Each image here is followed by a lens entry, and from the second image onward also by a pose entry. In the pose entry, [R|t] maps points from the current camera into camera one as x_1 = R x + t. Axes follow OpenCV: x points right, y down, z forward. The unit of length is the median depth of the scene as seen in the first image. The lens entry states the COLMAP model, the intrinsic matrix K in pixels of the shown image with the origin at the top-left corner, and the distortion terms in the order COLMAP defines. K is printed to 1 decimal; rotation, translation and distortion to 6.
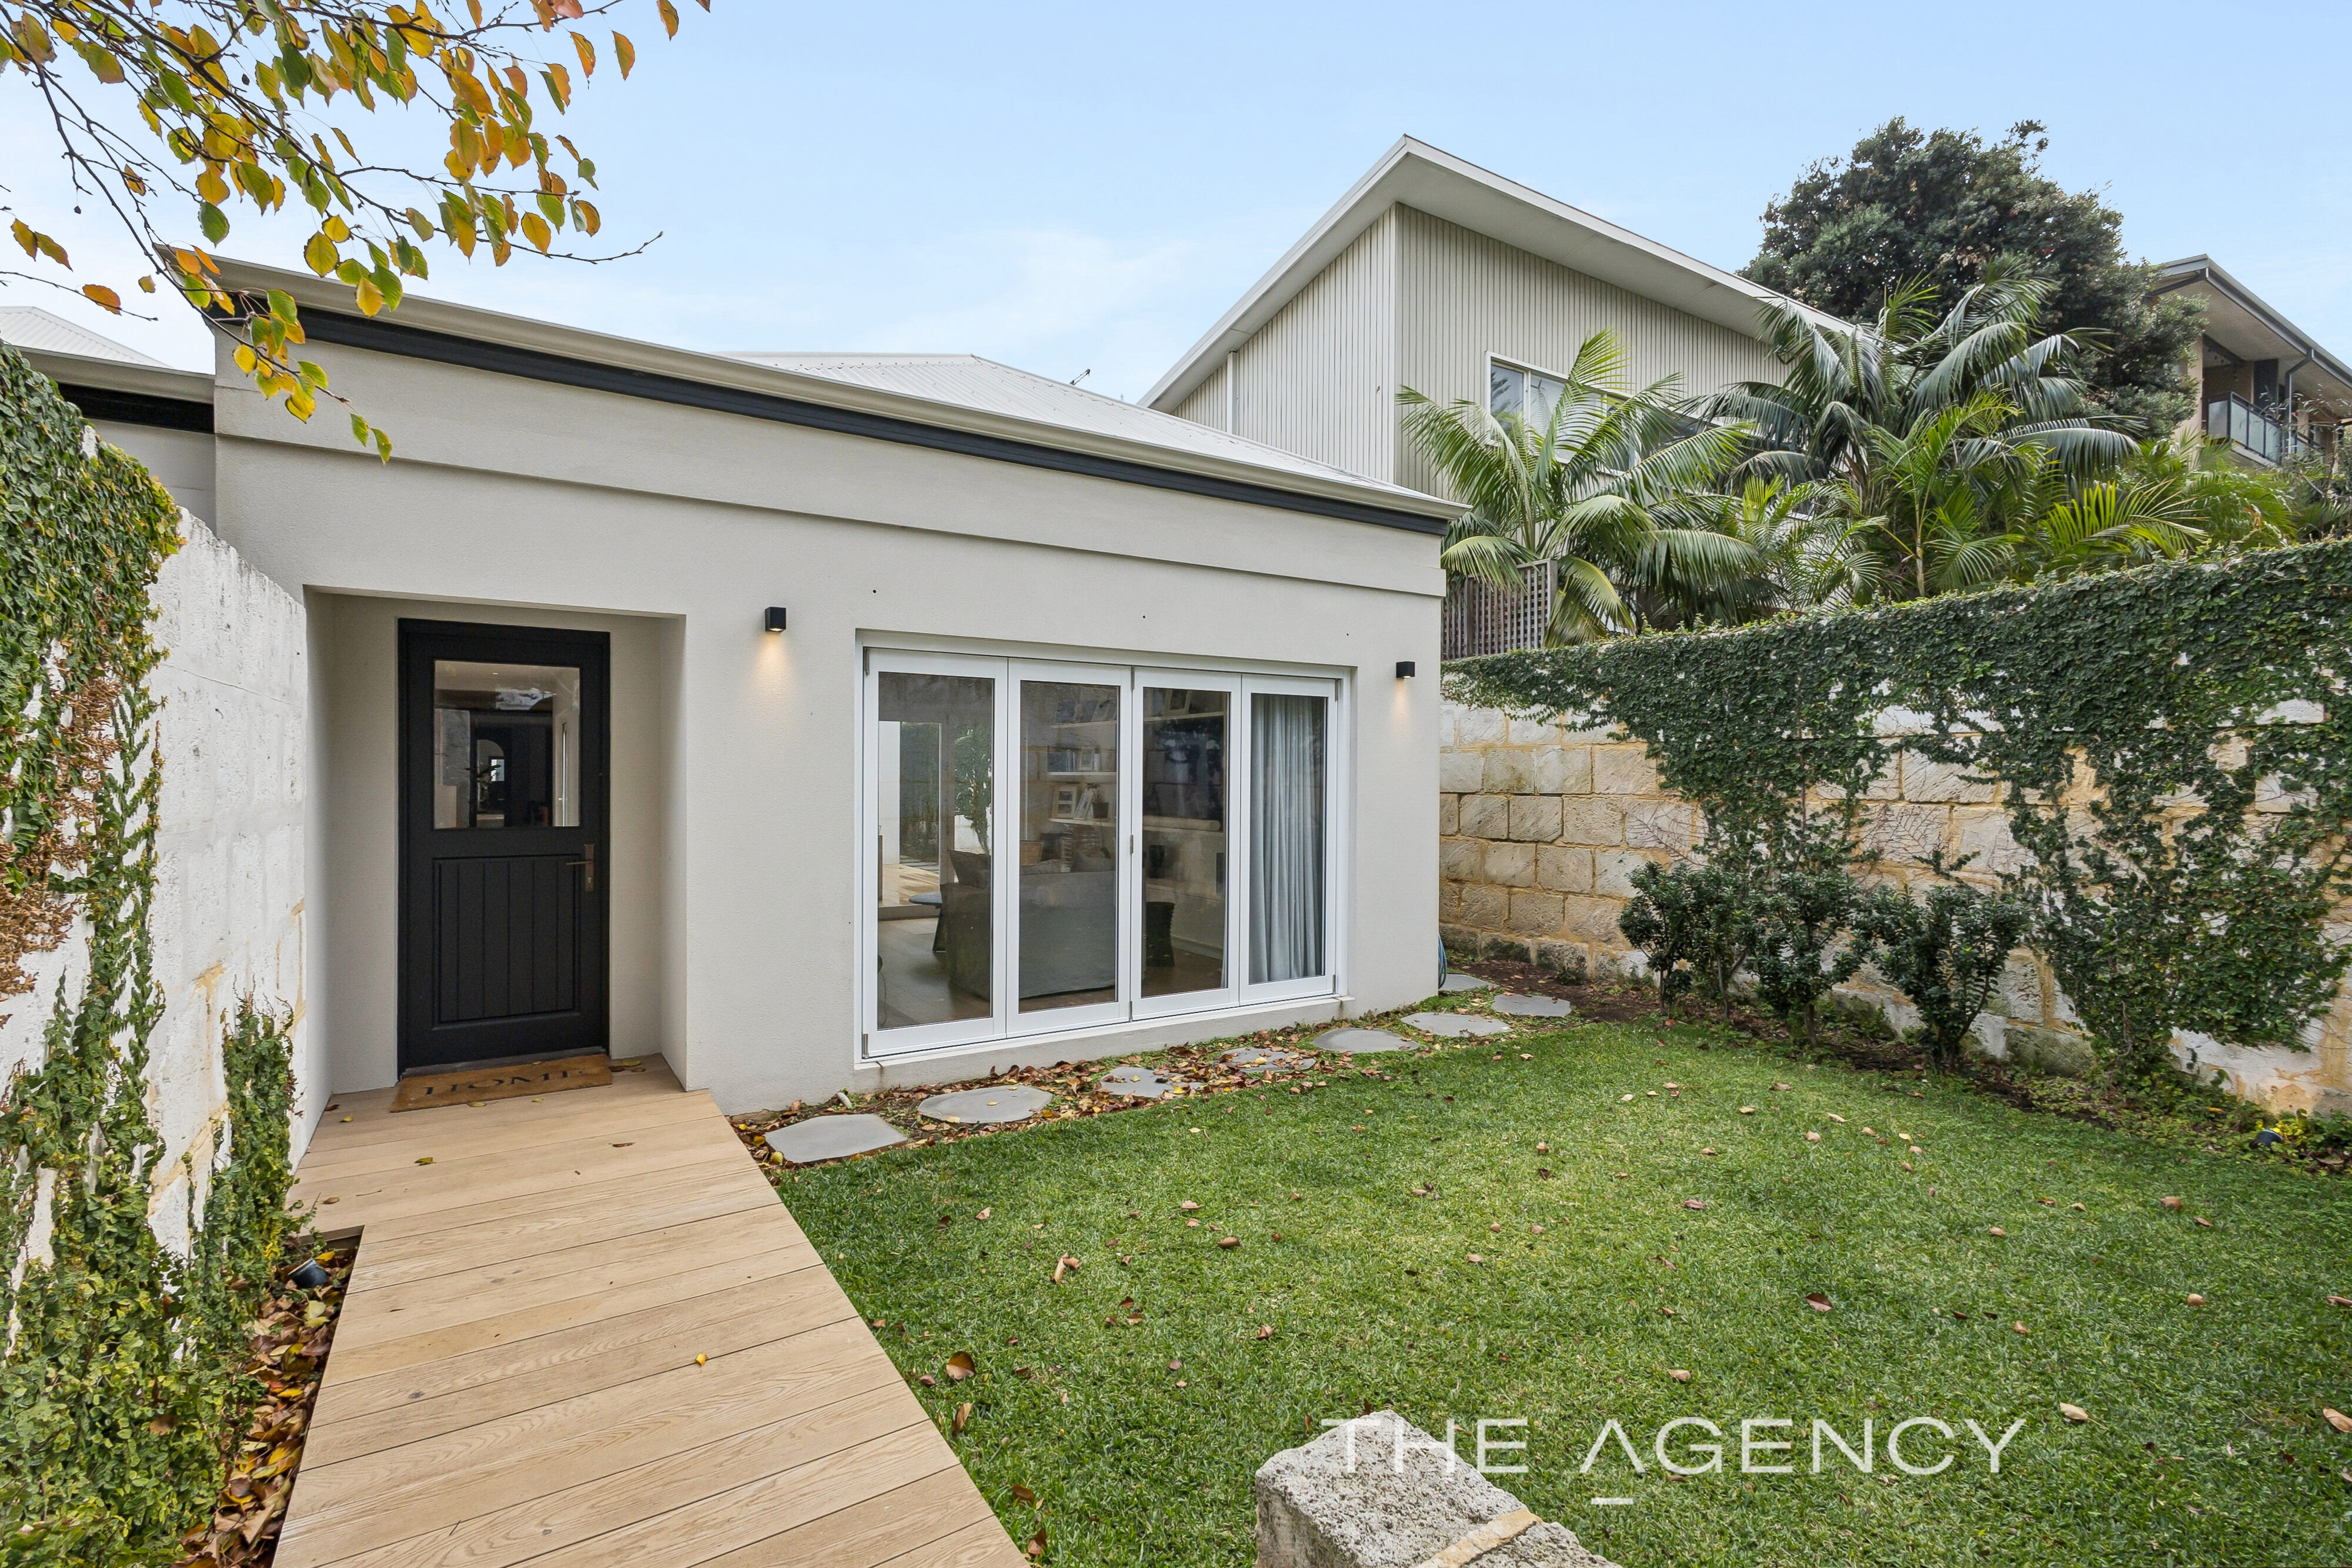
lens RADIAL K [[1085.1, 0, 1184.9], [0, 1085.1, 784.1], [0, 0, 1]] dist [0.003935, -0.000619]
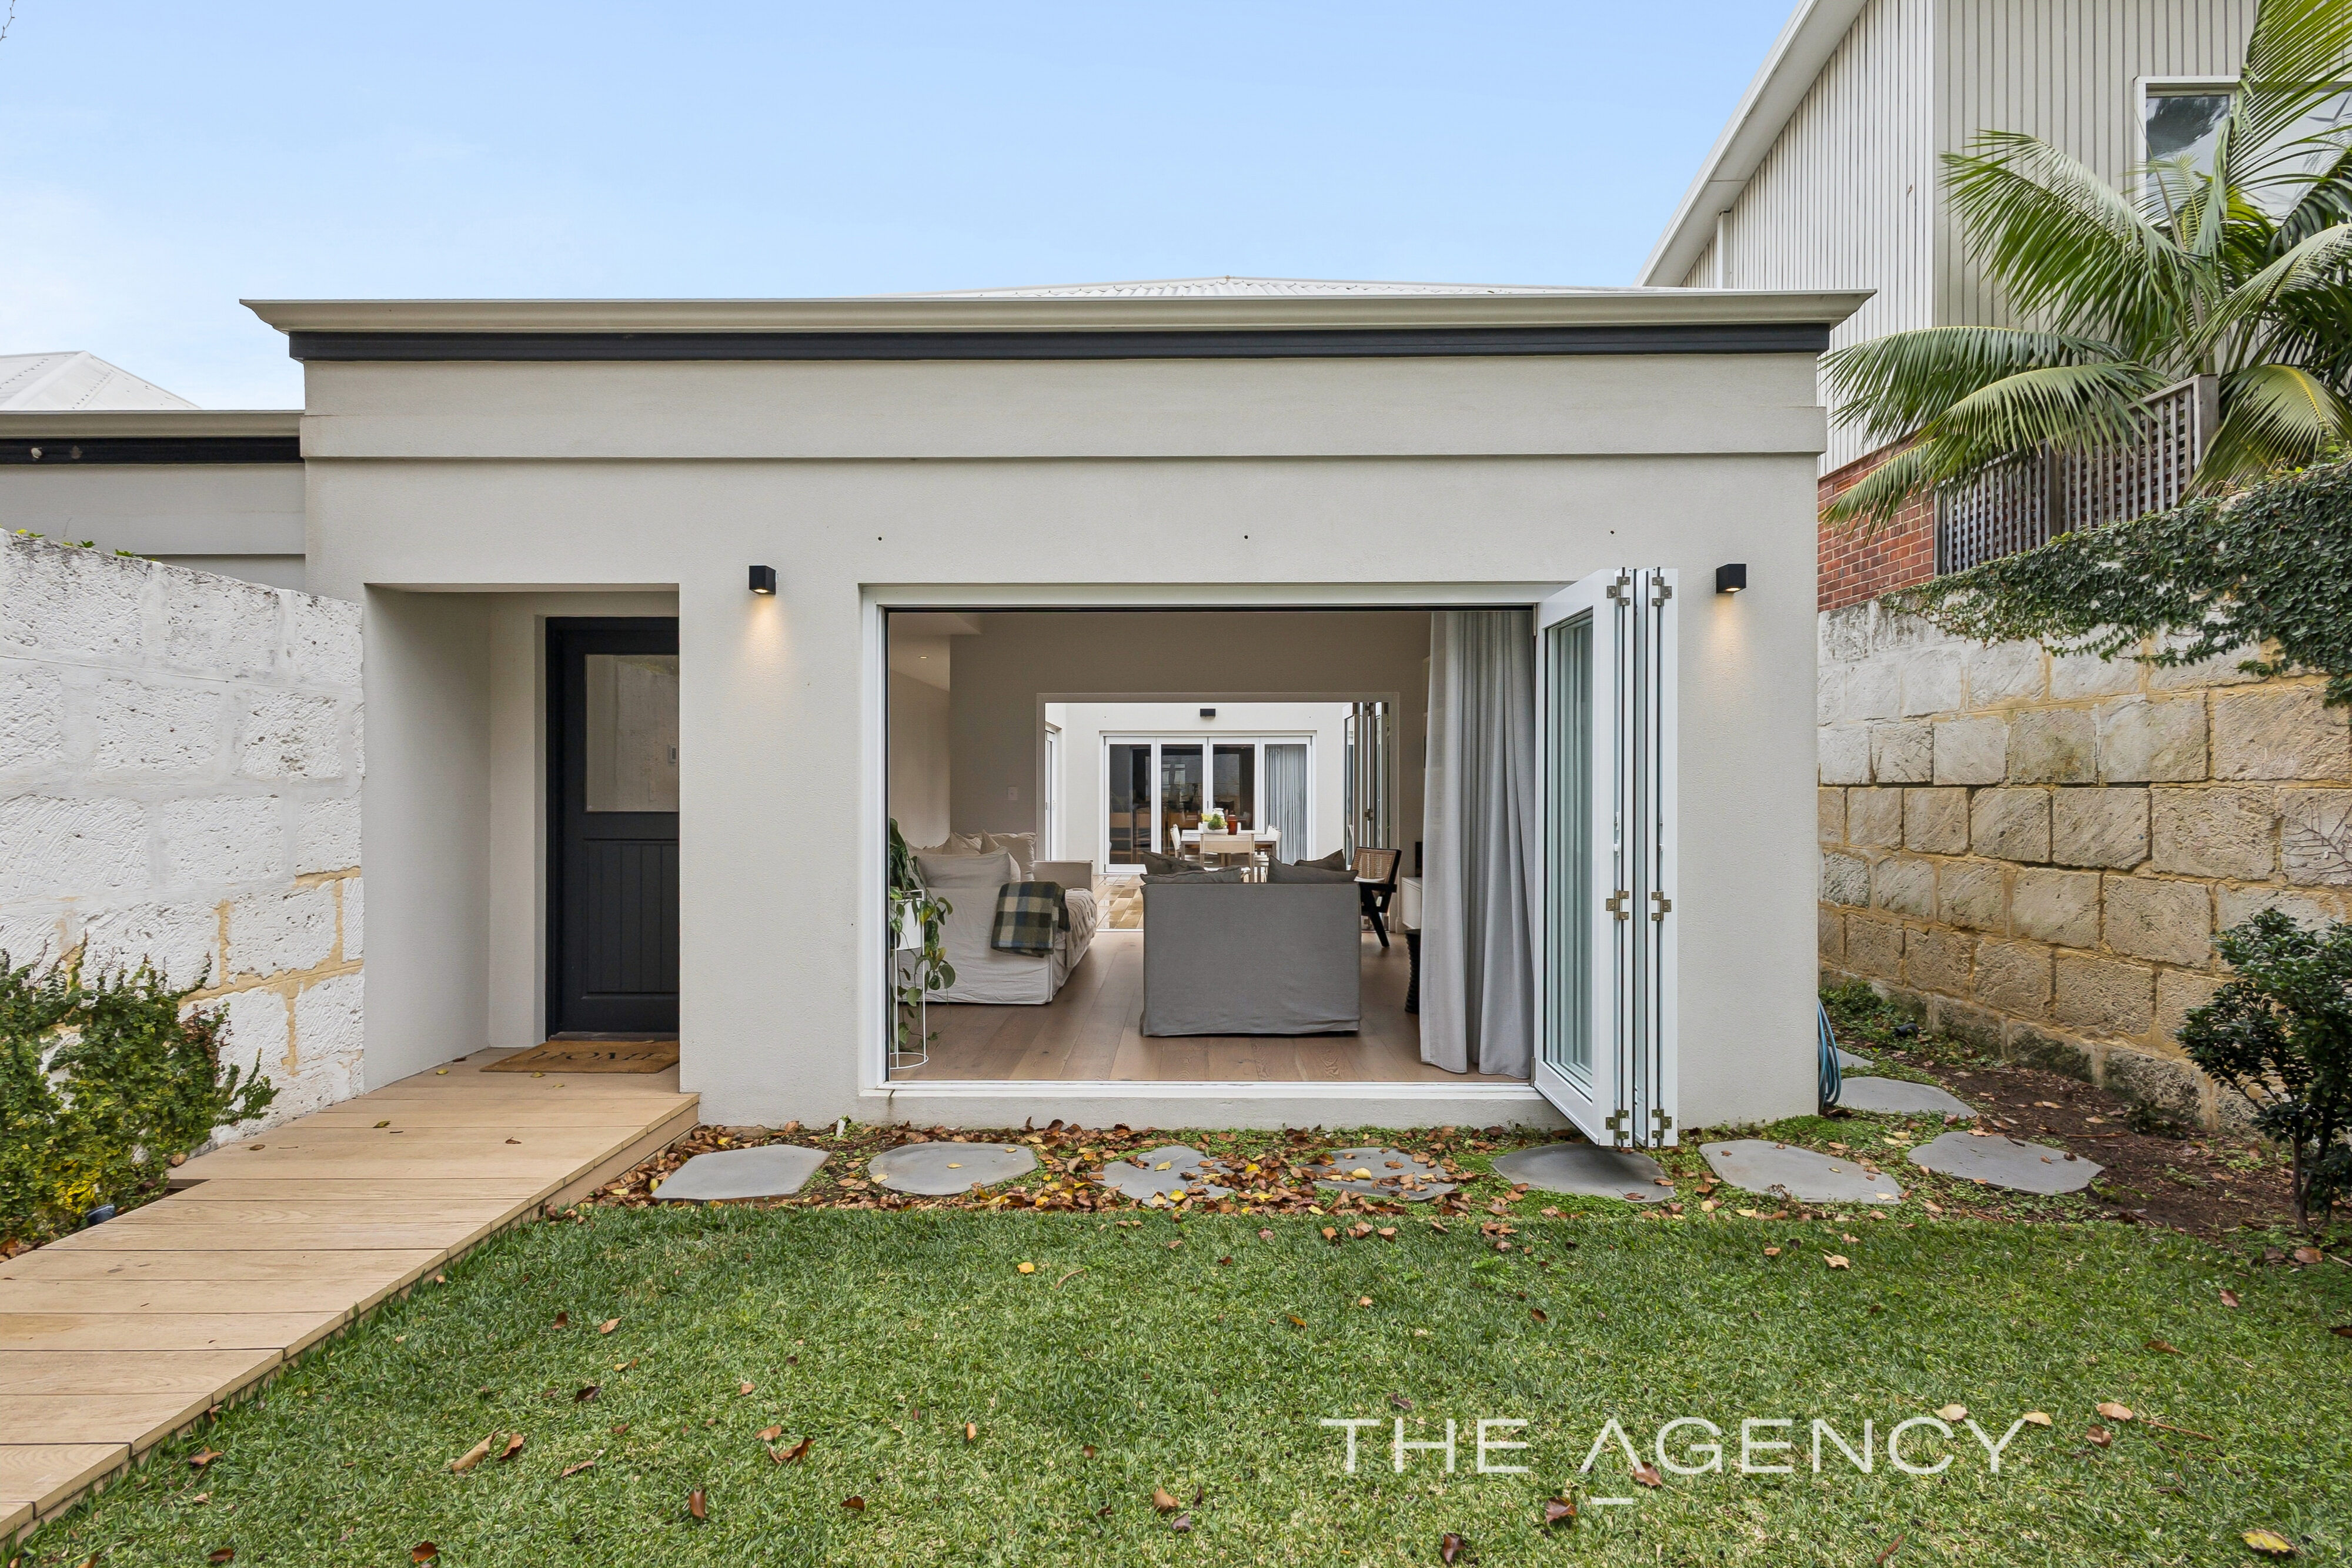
lens RADIAL K [[1085.1, 0, 1174.7], [0, 1085.1, 788.1], [0, 0, 1]] dist [0.003935, -0.000619]
pose [[0.830333, -0.005433, -0.557241, 0.283514], [-0.000396, 0.999946, -0.010340, 0.020547], [0.557267, 0.008806, 0.830287, 0.311410]]
